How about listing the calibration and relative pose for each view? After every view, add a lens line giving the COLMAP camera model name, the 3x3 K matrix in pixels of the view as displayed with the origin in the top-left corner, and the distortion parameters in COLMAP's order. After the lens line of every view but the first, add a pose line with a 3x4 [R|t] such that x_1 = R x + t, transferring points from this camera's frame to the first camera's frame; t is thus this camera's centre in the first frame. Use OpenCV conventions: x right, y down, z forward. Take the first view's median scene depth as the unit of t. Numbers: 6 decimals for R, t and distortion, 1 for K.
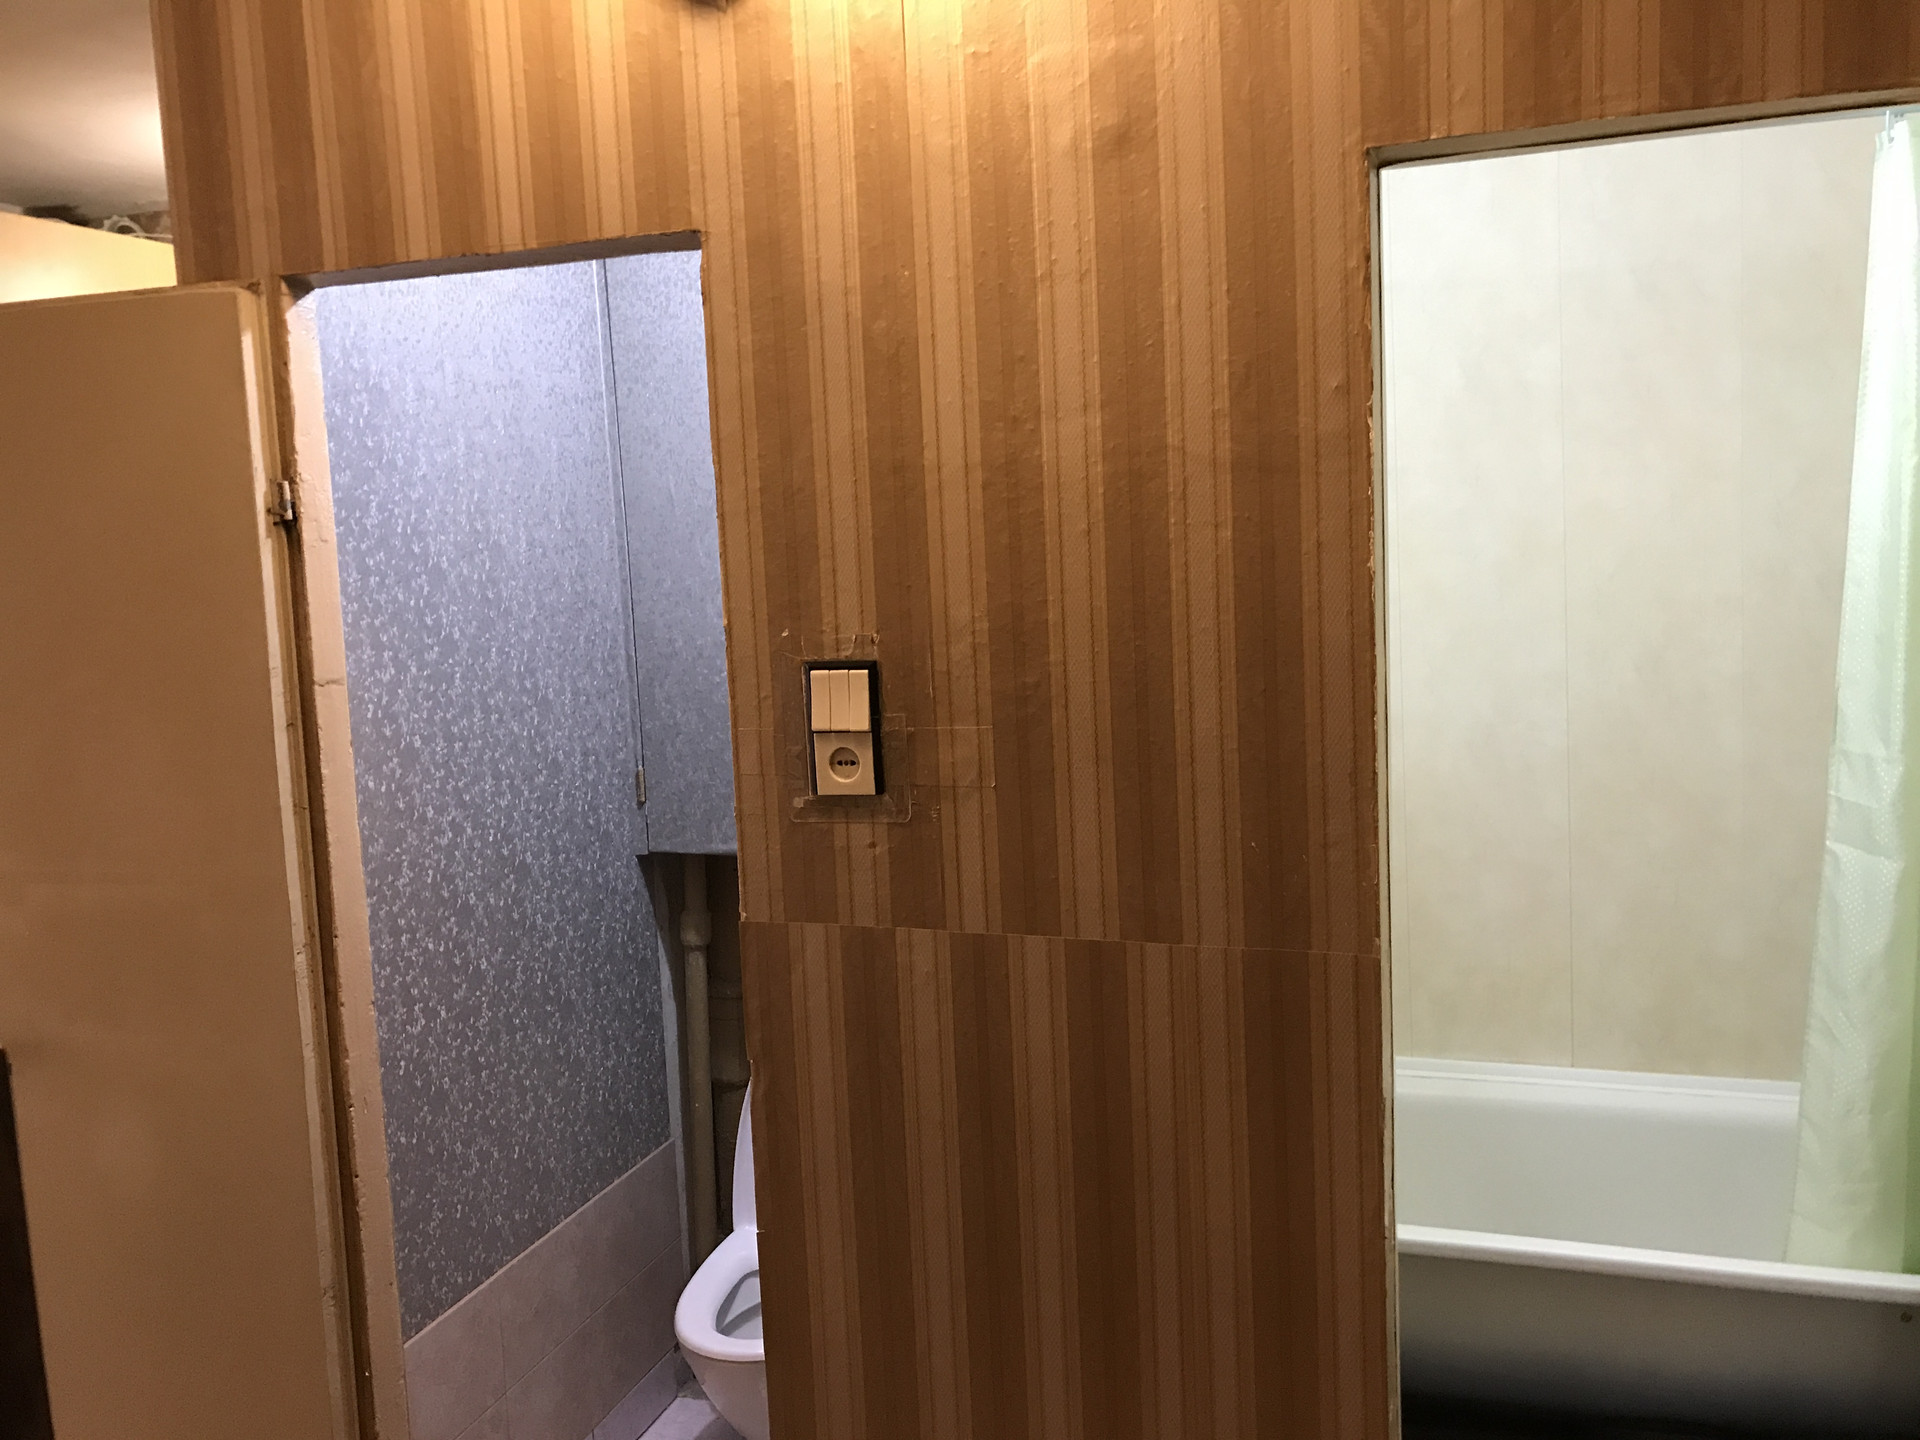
lens RADIAL K [[1568.2, 0, 961.9], [0, 1568.2, 714.0], [0, 0, 1]] dist [0.004386, 0.004824]
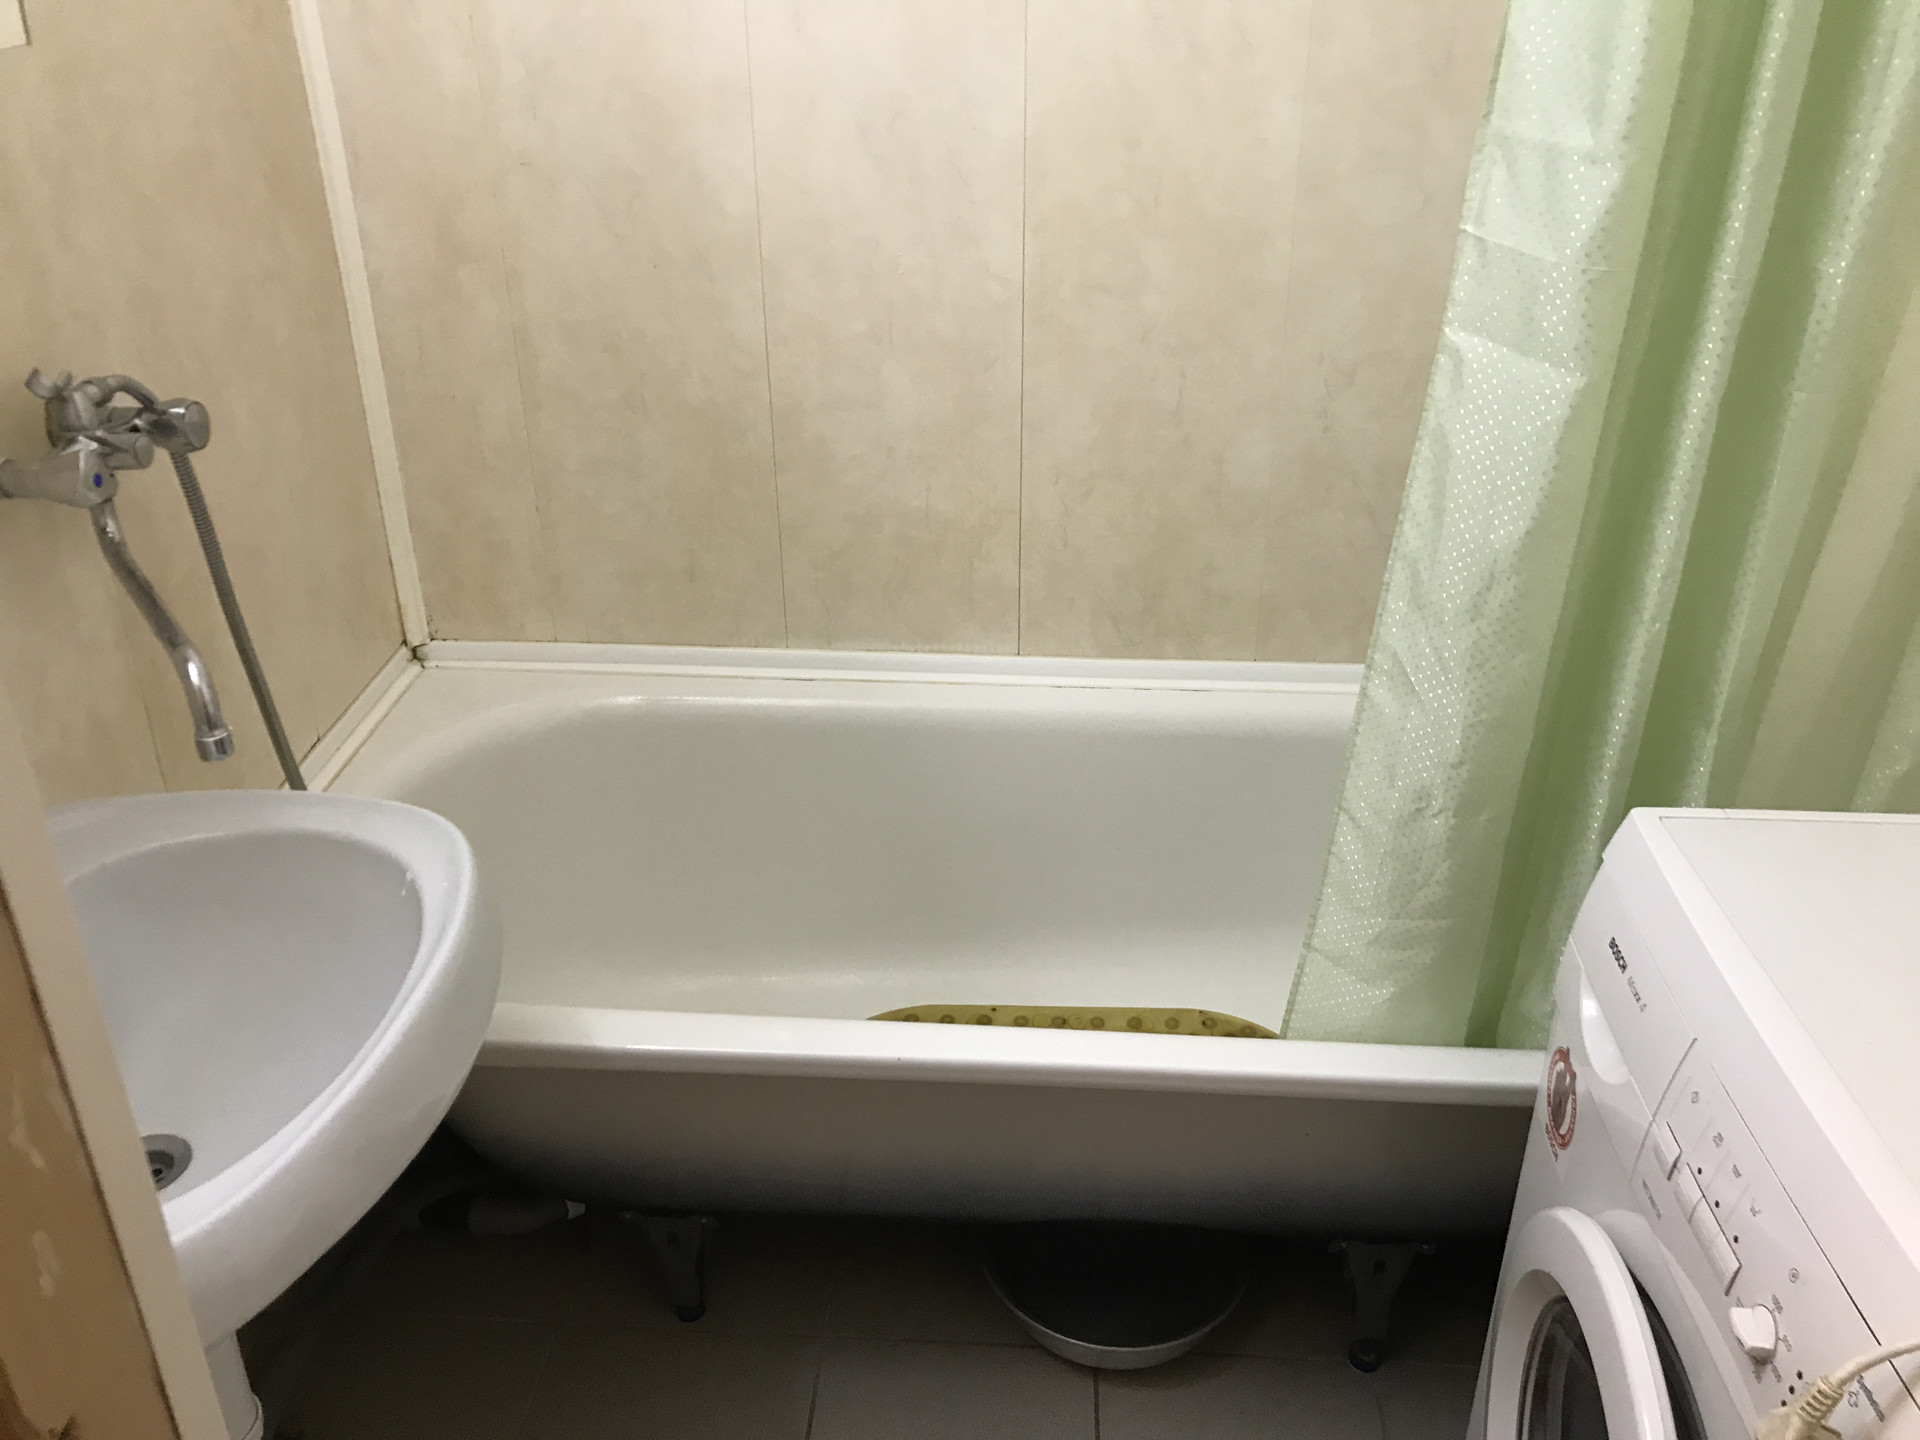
lens RADIAL K [[1568.2, 0, 952.5], [0, 1568.2, 720.4], [0, 0, 1]] dist [0.004386, 0.004824]
pose [[0.963800, -0.082667, 0.253485, 0.259974], [-0.014177, 0.933485, 0.358335, 0.020385], [-0.266247, -0.348957, 0.898522, 0.546440]]
